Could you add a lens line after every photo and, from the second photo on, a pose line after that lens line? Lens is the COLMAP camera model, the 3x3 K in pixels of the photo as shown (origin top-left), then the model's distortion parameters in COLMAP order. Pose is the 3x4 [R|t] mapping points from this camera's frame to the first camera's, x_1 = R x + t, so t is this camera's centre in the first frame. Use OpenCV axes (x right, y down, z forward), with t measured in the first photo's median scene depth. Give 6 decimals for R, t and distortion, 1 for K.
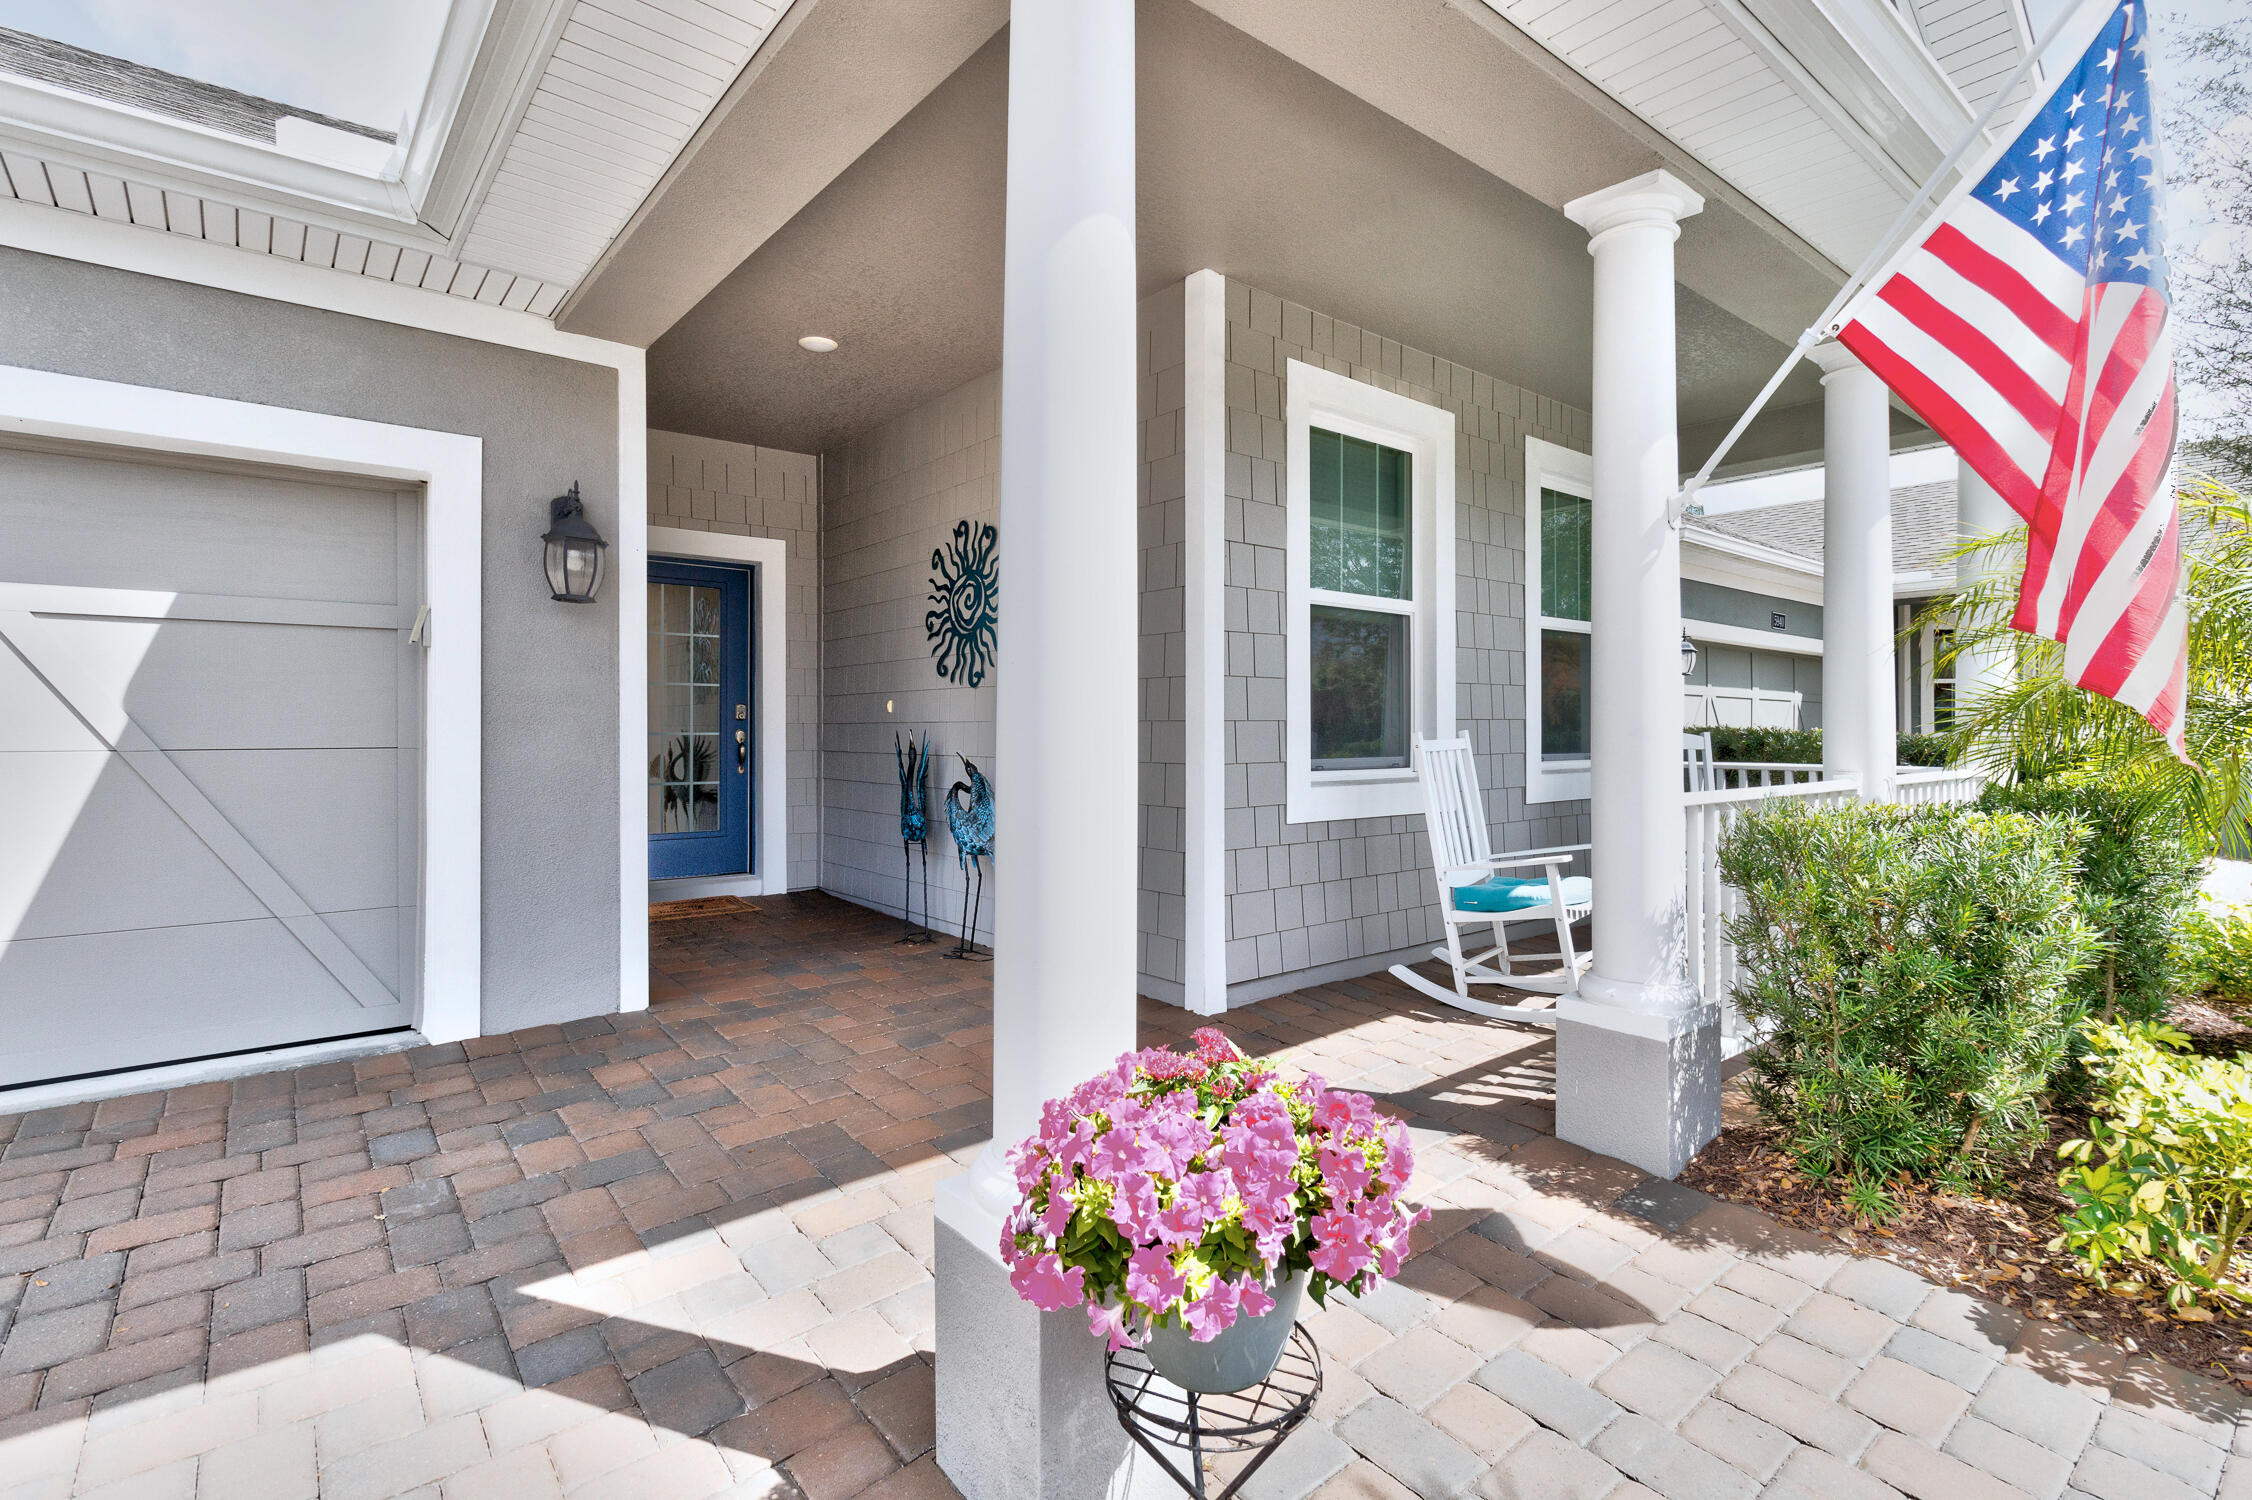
lens RADIAL K [[1058.4, 0, 1120.0], [0, 1058.4, 733.5], [0, 0, 1]] dist [0.002571, 0.001126]
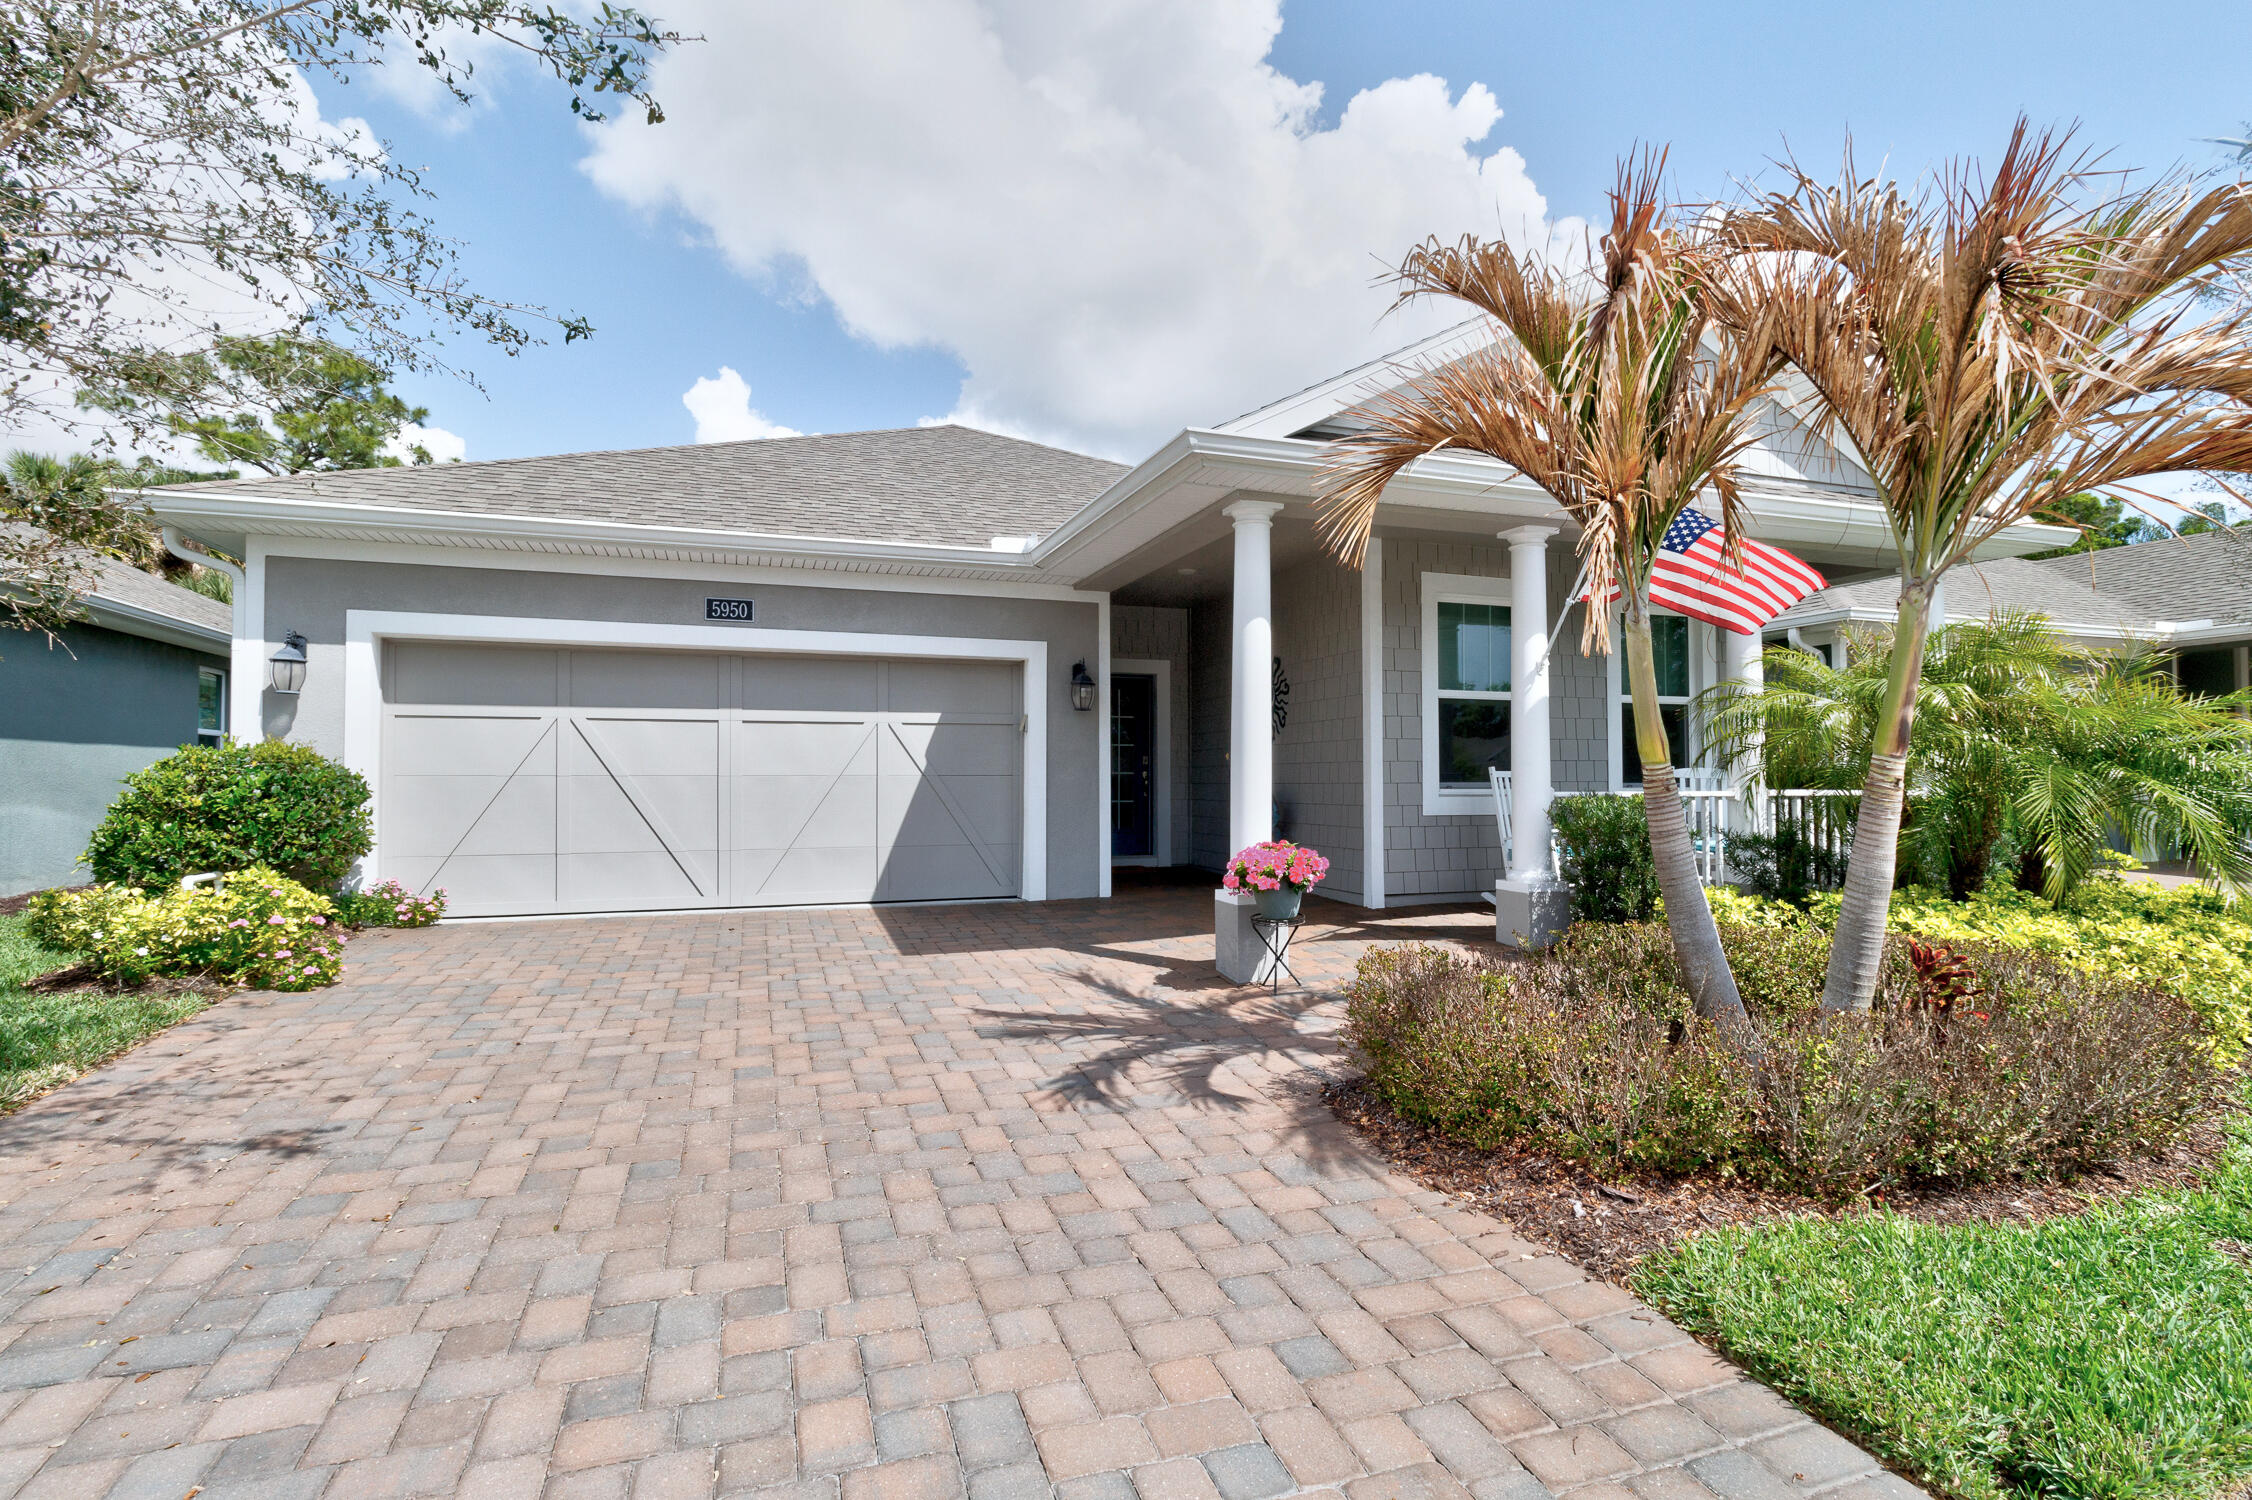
lens RADIAL K [[1058.4, 0, 1120.0], [0, 1058.4, 733.5], [0, 0, 1]] dist [0.002571, 0.001126]
pose [[0.939433, -0.016128, -0.342353, 0.301367], [-0.000979, 0.998762, -0.049736, 0.033560], [0.342731, 0.047058, 0.938254, -0.985683]]
